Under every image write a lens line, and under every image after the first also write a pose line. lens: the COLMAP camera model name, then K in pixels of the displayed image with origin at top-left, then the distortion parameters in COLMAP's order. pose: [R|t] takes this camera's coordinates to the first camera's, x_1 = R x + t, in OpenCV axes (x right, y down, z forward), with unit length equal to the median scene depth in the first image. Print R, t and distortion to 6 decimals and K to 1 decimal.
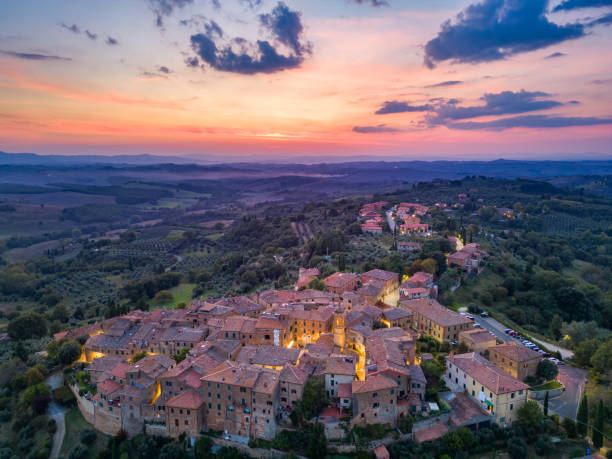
lens RADIAL K [[428.1, 0, 307.3], [0, 428.1, 228.2], [0, 0, 1]] dist [0.079014, -0.071777]
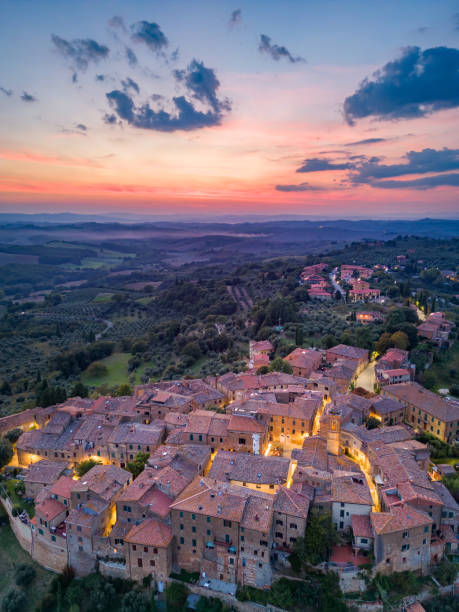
lens RADIAL K [[428.1, 0, 229.5], [0, 428.1, 306.0], [0, 0, 1]] dist [0.079014, -0.071777]
pose [[0.999997, 0.002254, -0.000551, -0.080574], [-0.002229, 0.999121, 0.041870, -0.023483], [0.000644, -0.041869, 0.999123, 0.139204]]
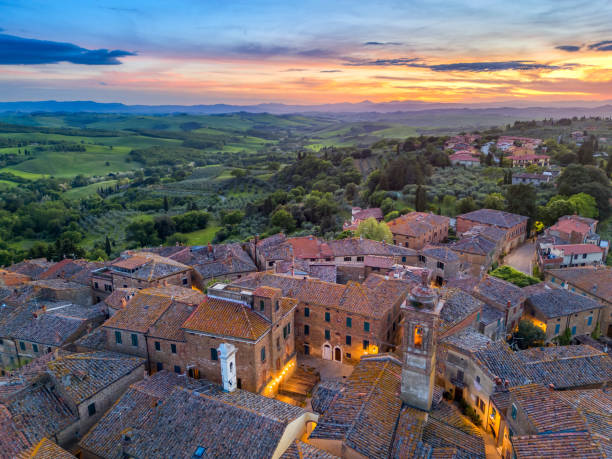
lens RADIAL K [[428.1, 0, 307.3], [0, 428.1, 228.2], [0, 0, 1]] dist [0.079014, -0.071777]
pose [[0.986240, 0.040928, -0.160175, 0.026223], [-0.023162, 0.993523, 0.111249, 0.071991], [0.163690, -0.106009, 0.980799, 0.458197]]
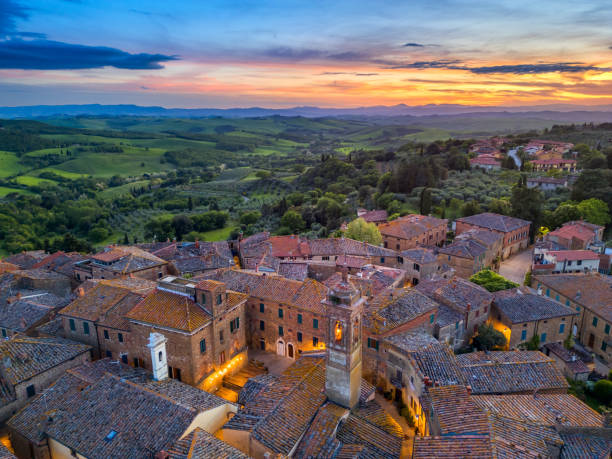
lens RADIAL K [[428.1, 0, 307.3], [0, 428.1, 228.2], [0, 0, 1]] dist [0.079014, -0.071777]
pose [[0.970692, 0.061611, -0.232293, 0.078298], [-0.037617, 0.993617, 0.106348, 0.074694], [0.237363, -0.094493, 0.966814, 0.466950]]
